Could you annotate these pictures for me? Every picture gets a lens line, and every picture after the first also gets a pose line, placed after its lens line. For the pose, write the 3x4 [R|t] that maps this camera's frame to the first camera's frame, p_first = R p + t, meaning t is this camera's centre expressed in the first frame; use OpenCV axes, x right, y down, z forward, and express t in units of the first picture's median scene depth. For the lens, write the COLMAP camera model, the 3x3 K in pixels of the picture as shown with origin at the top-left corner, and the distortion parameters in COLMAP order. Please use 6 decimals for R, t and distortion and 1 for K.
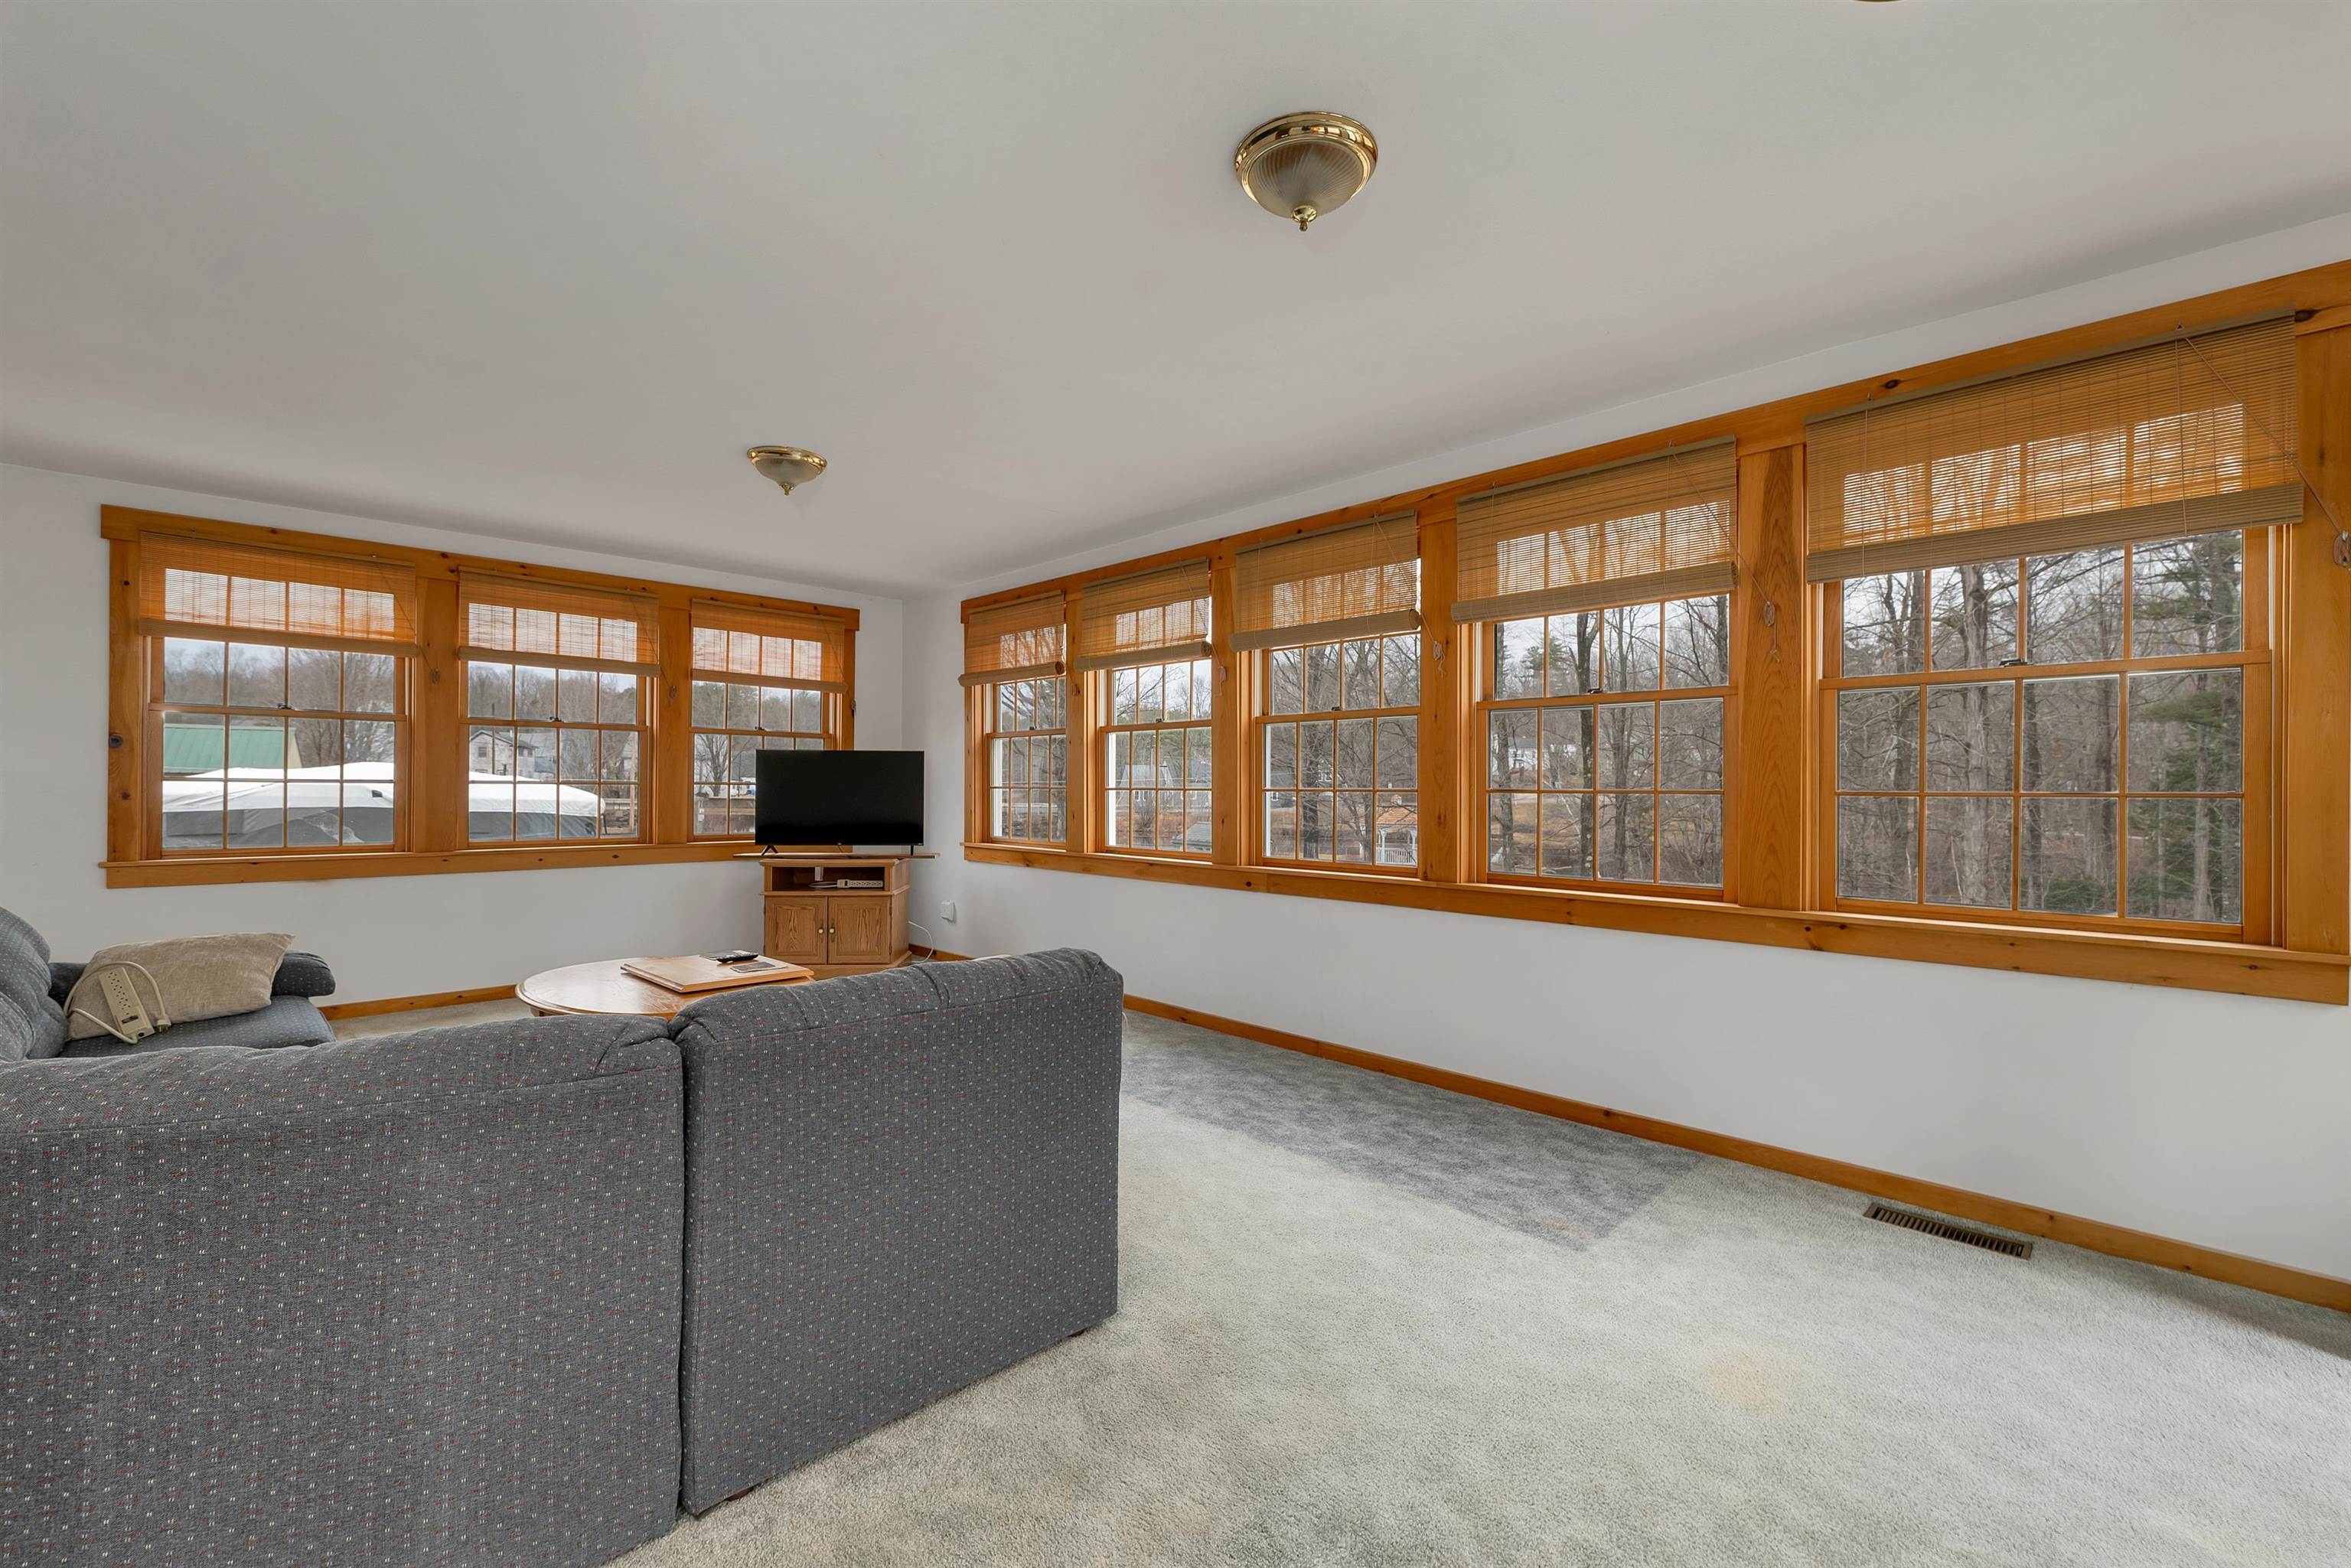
lens RADIAL K [[981.3, 0, 1170.9], [0, 981.3, 780.9], [0, 0, 1]] dist [-0.000009, -0.000077]
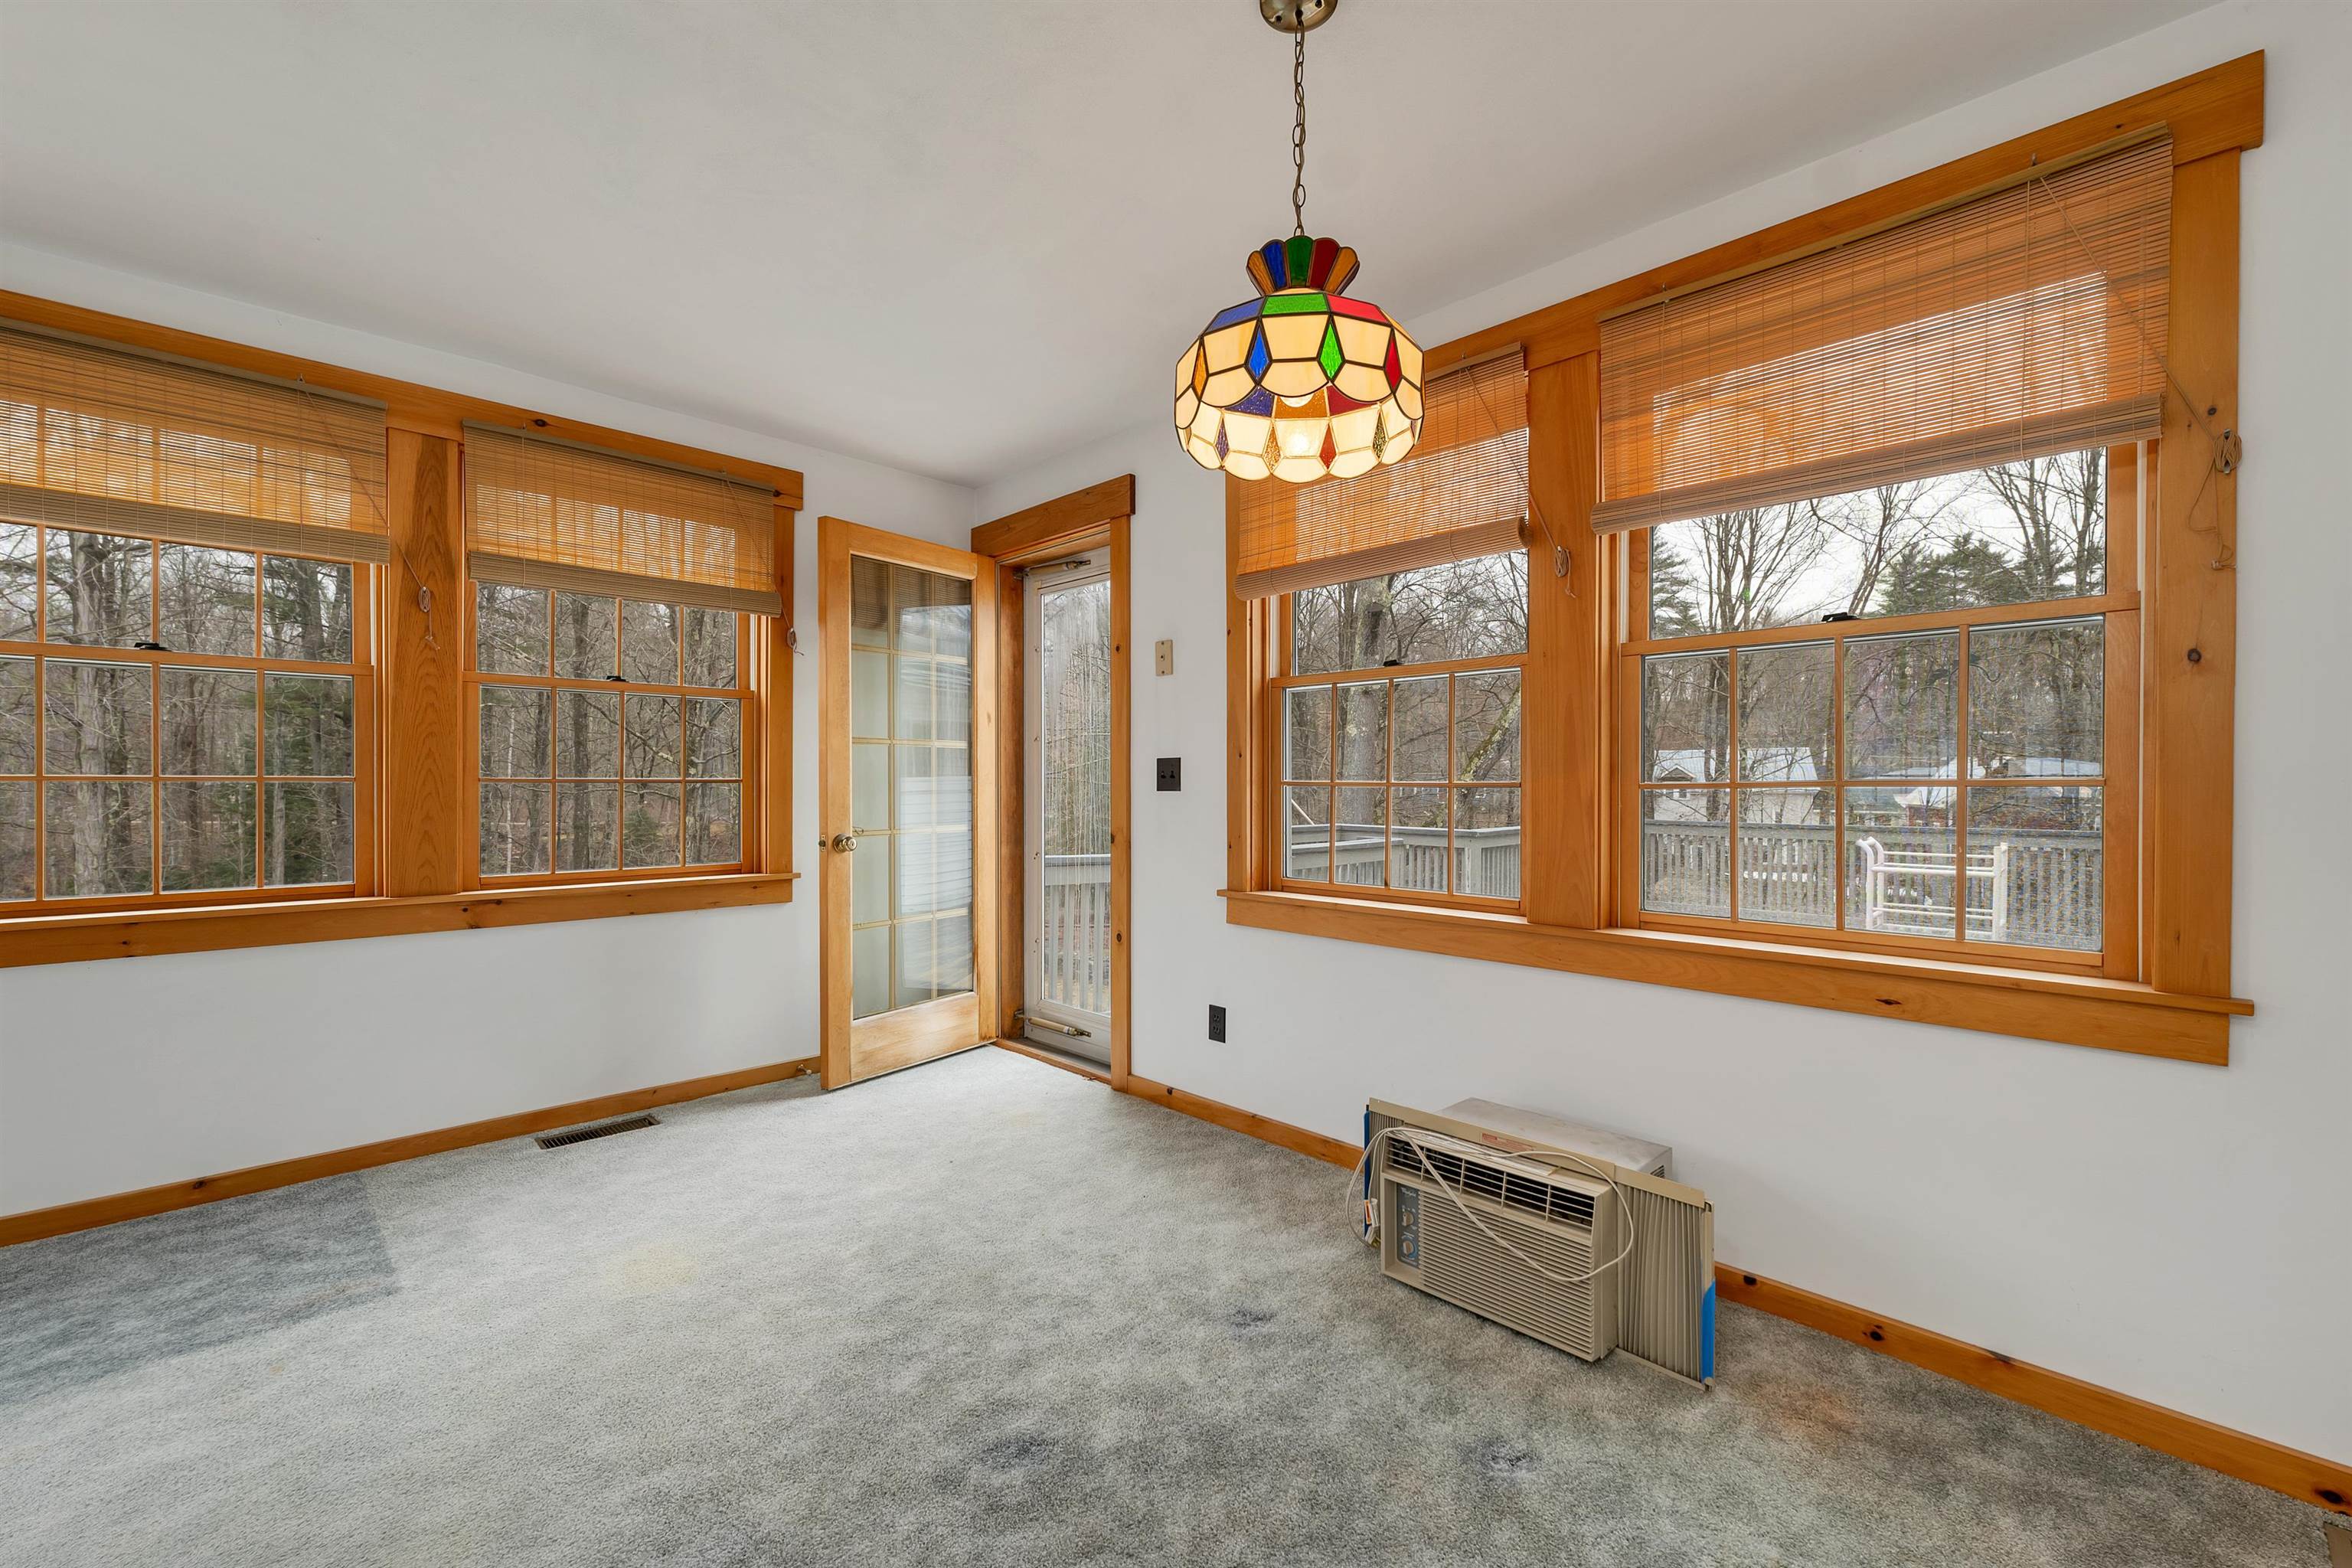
lens RADIAL K [[975.3, 0, 1183.0], [0, 975.3, 788.0], [0, 0, 1]] dist [-0.000609, -0.000319]
pose [[-0.012663, -0.011172, 0.999857, -0.397298], [-0.011193, 0.999877, 0.011030, 0.000728], [-0.999857, -0.011052, -0.012787, 0.248689]]
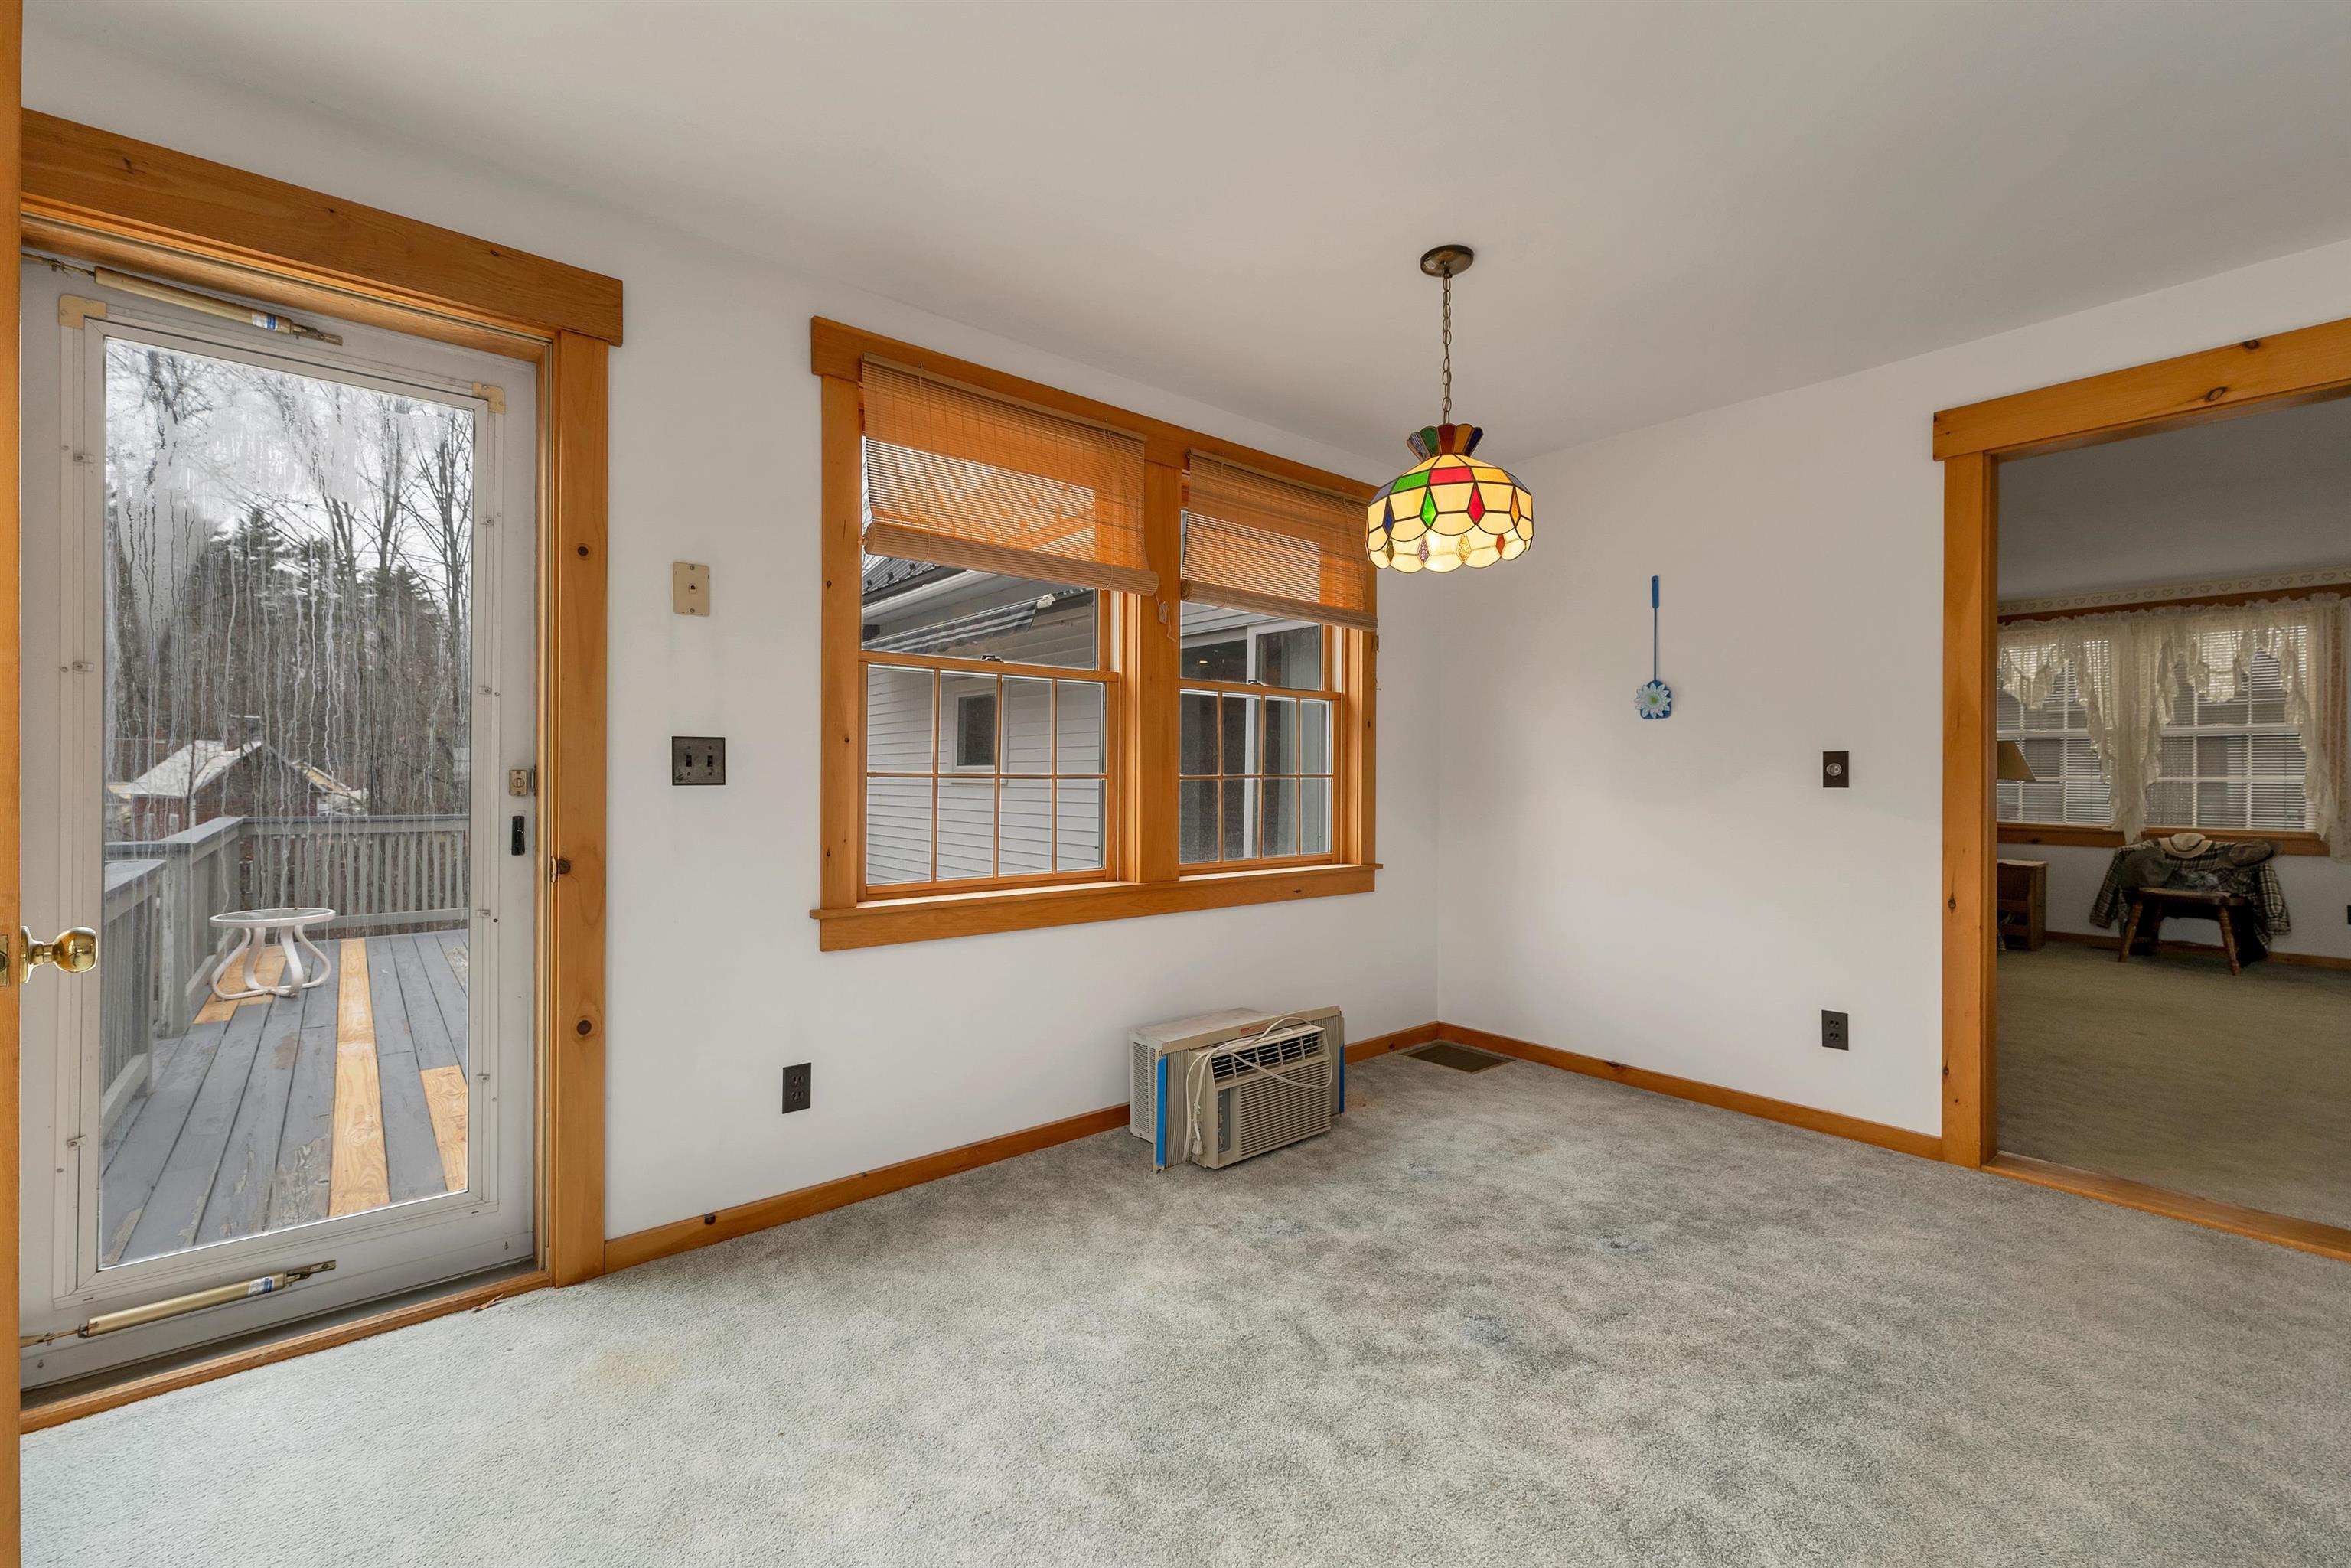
lens RADIAL K [[981.3, 0, 1170.9], [0, 981.3, 780.9], [0, 0, 1]] dist [-0.000009, -0.000077]
pose [[-0.997576, -0.011291, 0.068665, 0.337745], [-0.011551, 0.999928, -0.003386, 0.012010], [-0.068622, -0.004171, -0.997634, 1.035741]]
